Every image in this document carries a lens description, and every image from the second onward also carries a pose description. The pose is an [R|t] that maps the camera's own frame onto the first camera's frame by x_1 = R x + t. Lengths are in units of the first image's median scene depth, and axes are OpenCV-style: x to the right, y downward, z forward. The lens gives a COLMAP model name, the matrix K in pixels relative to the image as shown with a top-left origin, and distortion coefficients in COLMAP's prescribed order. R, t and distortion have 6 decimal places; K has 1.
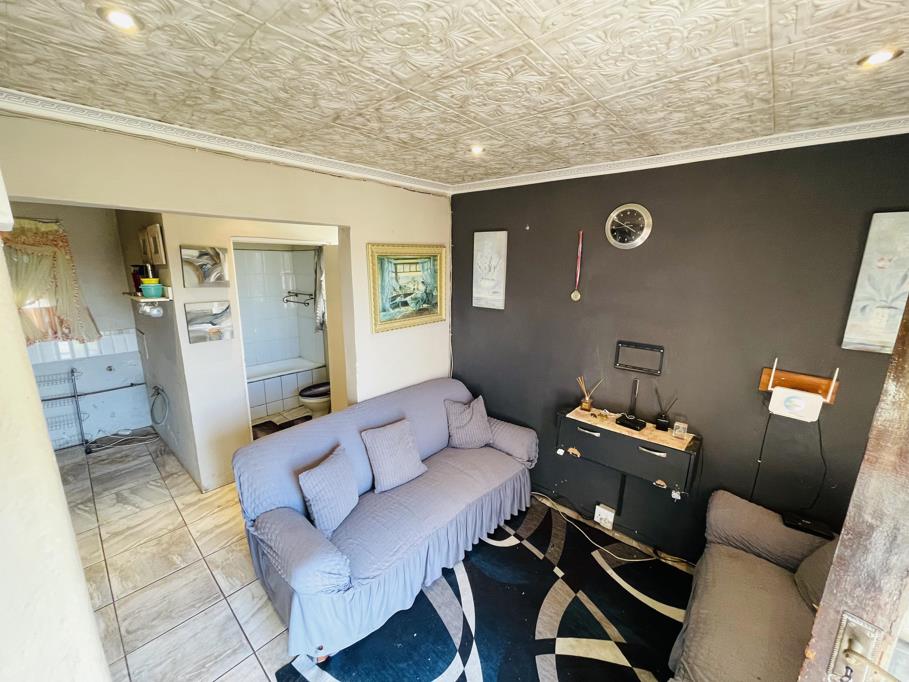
lens RADIAL K [[367.9, 0, 453.3], [0, 367.9, 341.7], [0, 0, 1]] dist [-0.003802, 0.000330]
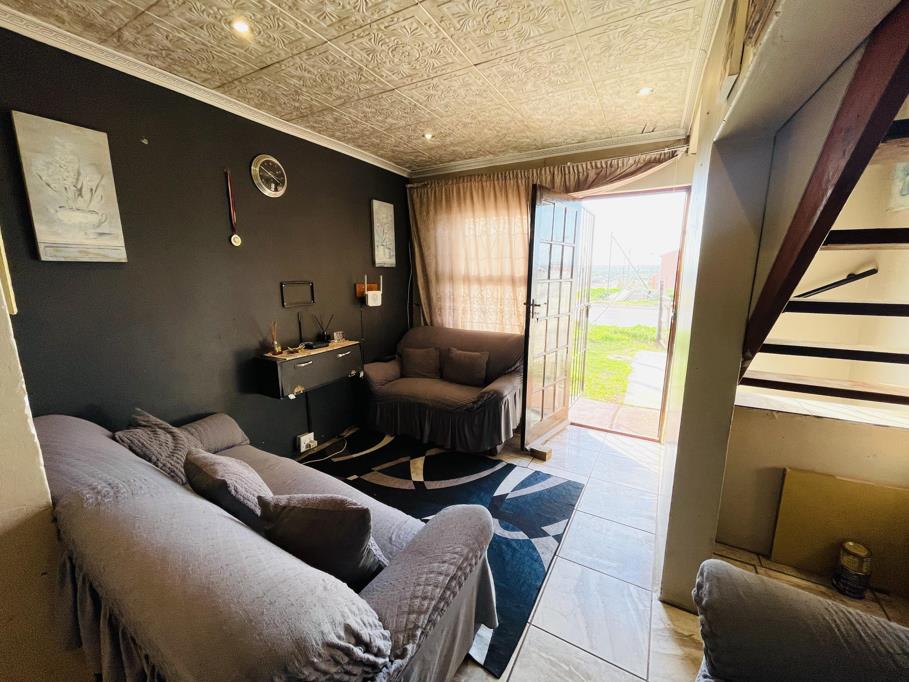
lens RADIAL K [[367.9, 0, 450.7], [0, 367.9, 340.9], [0, 0, 1]] dist [-0.003802, 0.000330]
pose [[-0.198301, -0.193182, 0.960915, -0.655642], [0.208266, 0.949691, 0.233905, 0.011270], [-0.957759, 0.246510, -0.148091, 0.630634]]
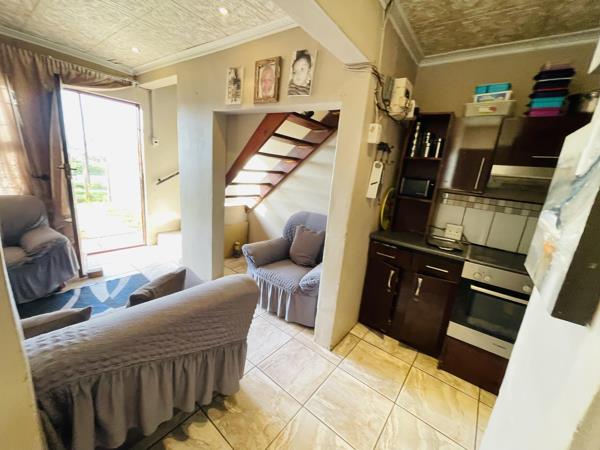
lens RADIAL K [[242.9, 0, 298.5], [0, 242.9, 226.1], [0, 0, 1]] dist [-0.003802, 0.000330]
pose [[-0.991849, -0.086257, -0.093784, -0.479493], [-0.118686, 0.893213, 0.433686, -0.098316], [0.046360, 0.441282, -0.896170, 1.173782]]
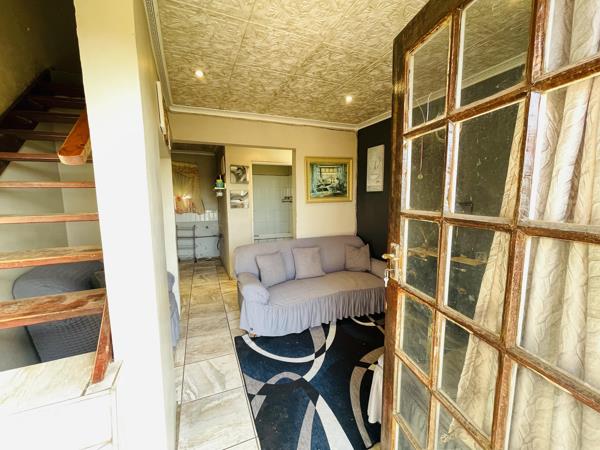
lens RADIAL K [[242.9, 0, 296.6], [0, 242.9, 223.9], [0, 0, 1]] dist [-0.003802, 0.000330]
pose [[0.900268, 0.031018, -0.434229, 0.288355], [-0.074723, 0.993665, -0.083939, 0.193107], [0.428875, 0.108014, 0.896883, -0.143755]]
